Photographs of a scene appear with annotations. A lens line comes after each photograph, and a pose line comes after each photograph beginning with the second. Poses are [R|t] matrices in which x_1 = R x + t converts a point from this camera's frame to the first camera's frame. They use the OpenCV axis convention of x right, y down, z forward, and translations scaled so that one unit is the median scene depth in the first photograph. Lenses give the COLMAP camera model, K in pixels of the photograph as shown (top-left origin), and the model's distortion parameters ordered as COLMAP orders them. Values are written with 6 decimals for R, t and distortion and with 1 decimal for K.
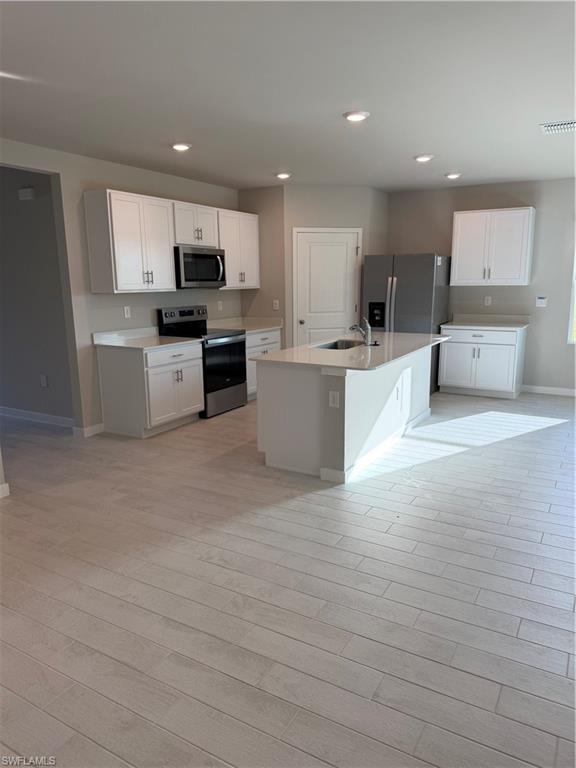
lens RADIAL K [[531.8, 0, 290.3], [0, 531.8, 387.6], [0, 0, 1]] dist [0.183102, -0.364599]
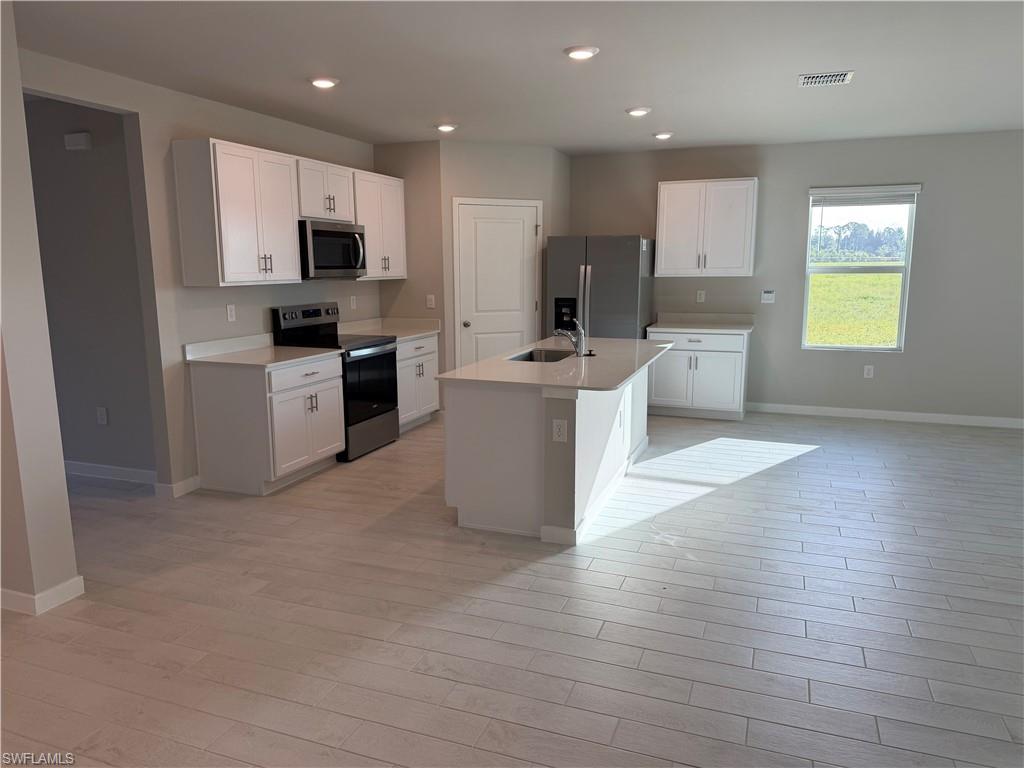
lens RADIAL K [[709.0, 0, 510.1], [0, 709.0, 385.8], [0, 0, 1]] dist [0.183102, -0.364599]
pose [[0.986712, -0.022669, 0.160893, -0.092889], [0.027896, 0.999151, -0.030302, -0.007873], [-0.160069, 0.034388, 0.986507, 0.028396]]
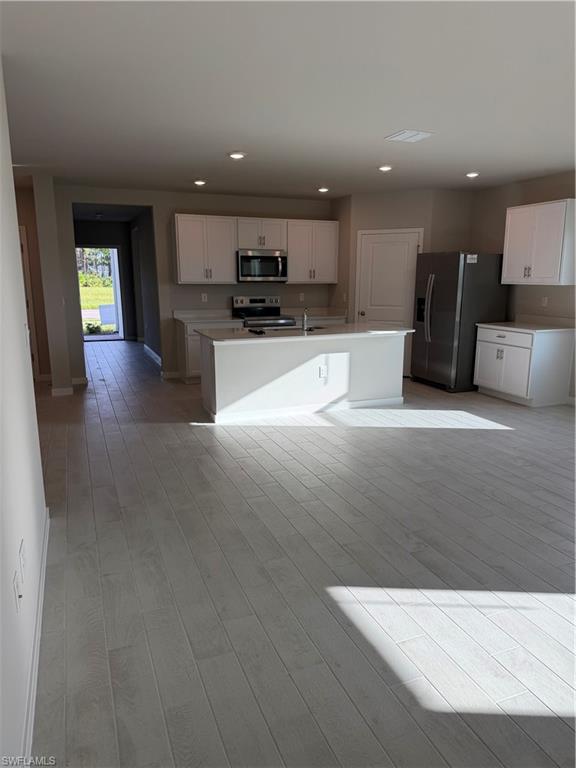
lens RADIAL K [[531.8, 0, 290.3], [0, 531.8, 387.6], [0, 0, 1]] dist [0.183102, -0.364599]
pose [[0.786404, 0.135841, -0.602591, 0.714748], [-0.131772, 0.989957, 0.051198, -0.005902], [0.603494, 0.039142, 0.796406, 0.009454]]
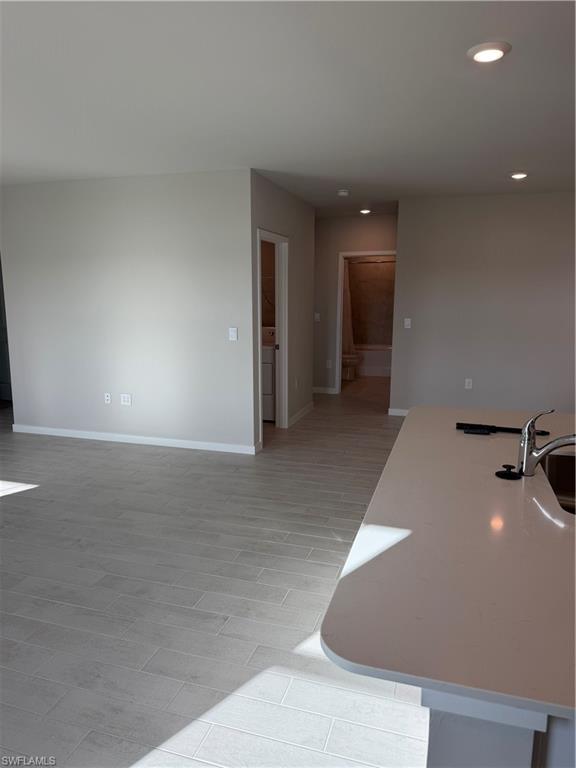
lens RADIAL K [[531.8, 0, 290.3], [0, 531.8, 387.6], [0, 0, 1]] dist [0.183102, -0.364599]
pose [[-0.975341, 0.039891, -0.217069, 0.325366], [-0.043304, 0.929823, 0.365450, -0.223419], [0.216414, 0.365839, -0.905167, 1.058794]]
